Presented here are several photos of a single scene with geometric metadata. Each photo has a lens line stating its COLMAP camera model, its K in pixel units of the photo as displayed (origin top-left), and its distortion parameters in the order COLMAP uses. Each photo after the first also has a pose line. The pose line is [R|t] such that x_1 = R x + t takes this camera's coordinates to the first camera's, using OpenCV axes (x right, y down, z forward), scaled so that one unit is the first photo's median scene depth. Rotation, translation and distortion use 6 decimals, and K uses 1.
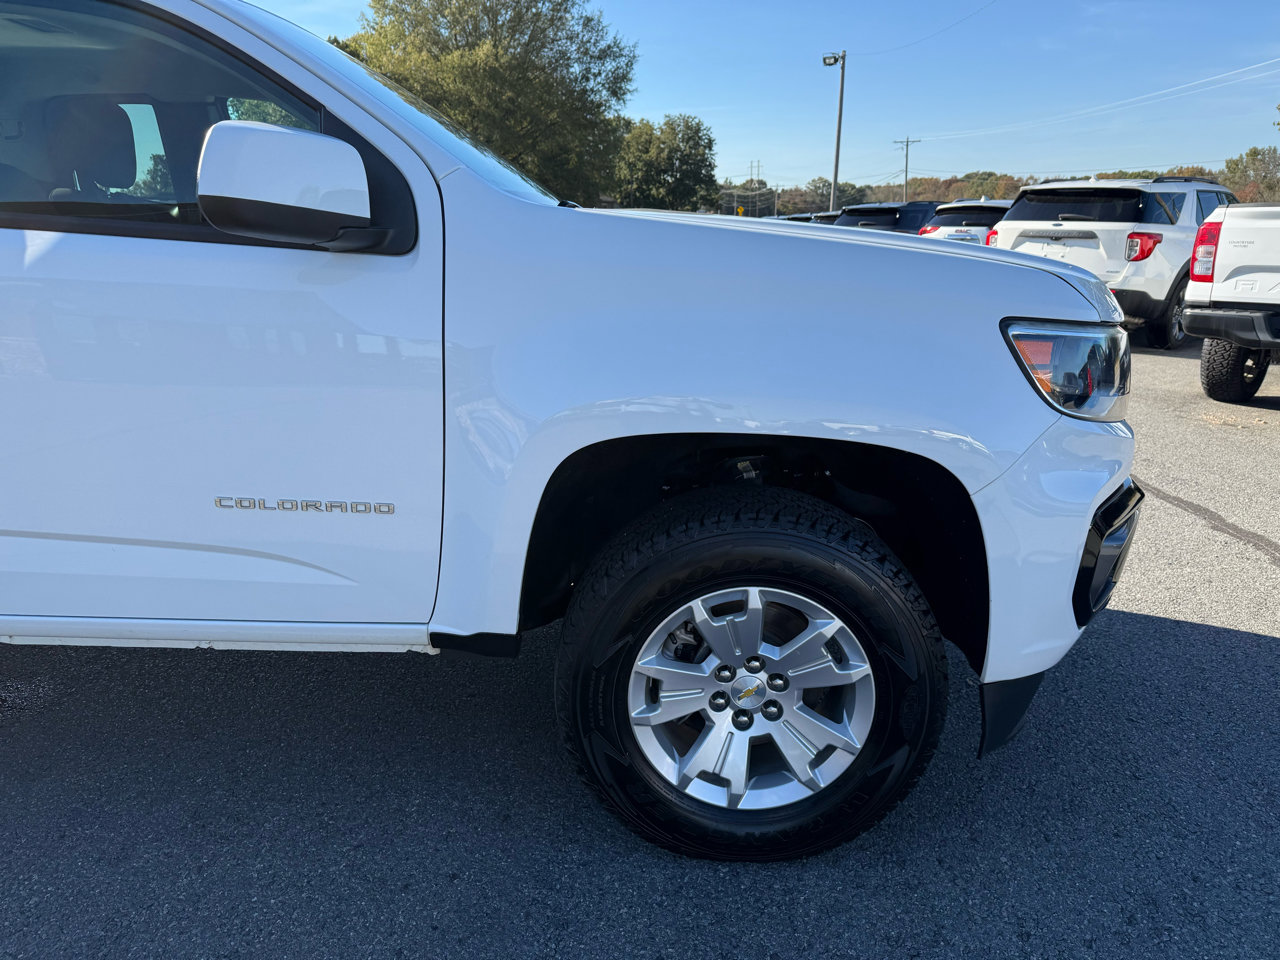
lens RADIAL K [[932.1, 0, 630.4], [0, 932.1, 476.3], [0, 0, 1]] dist [0.022596, -0.052299]
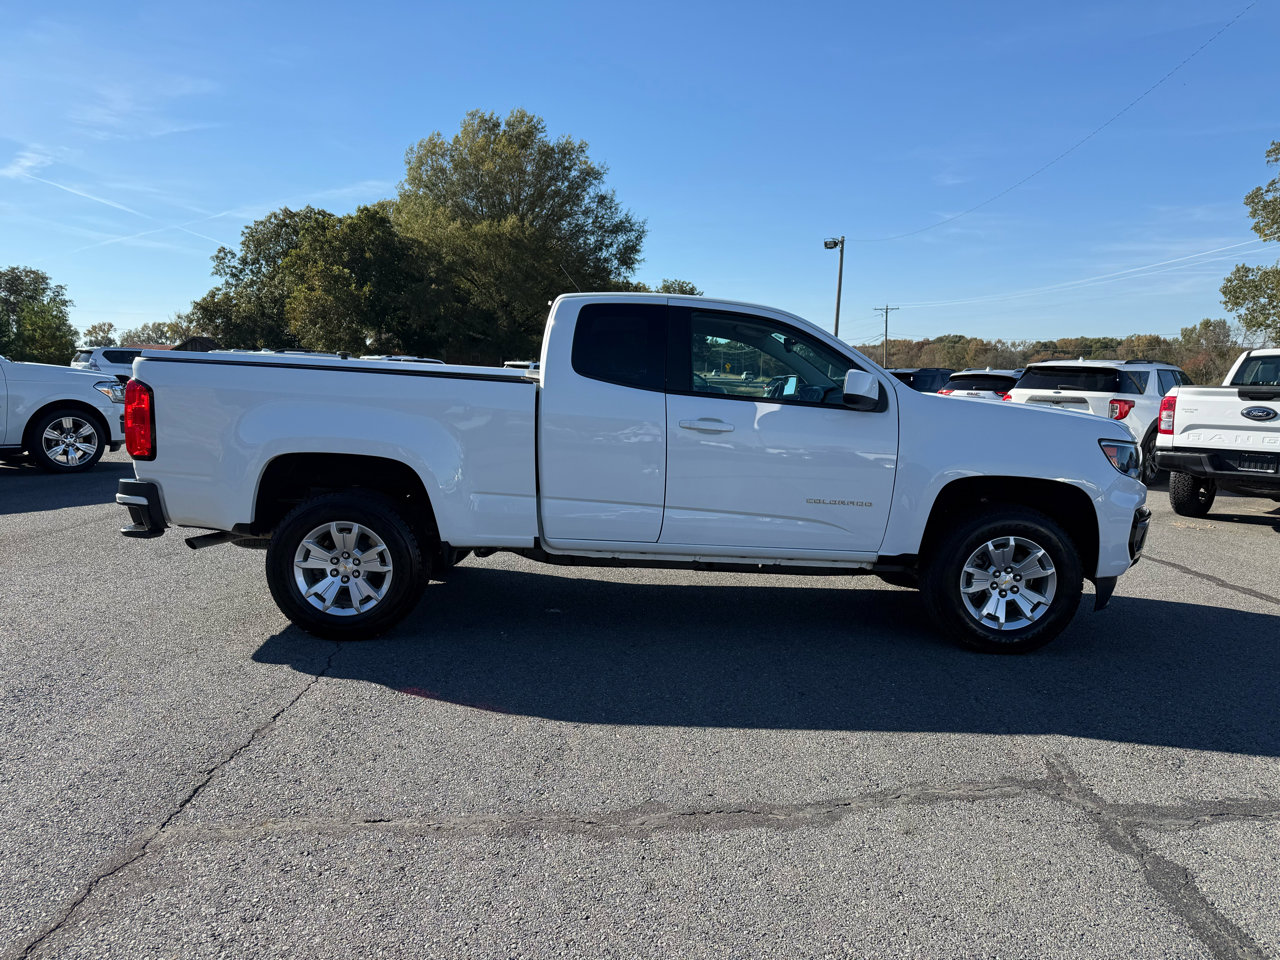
lens RADIAL K [[932.1, 0, 630.4], [0, 932.1, 476.3], [0, 0, 1]] dist [0.022596, -0.052299]
pose [[0.999578, 0.018198, 0.022639, -0.202112], [-0.014455, 0.987698, -0.155707, 0.075305], [-0.025195, 0.155314, 0.987544, -0.324148]]
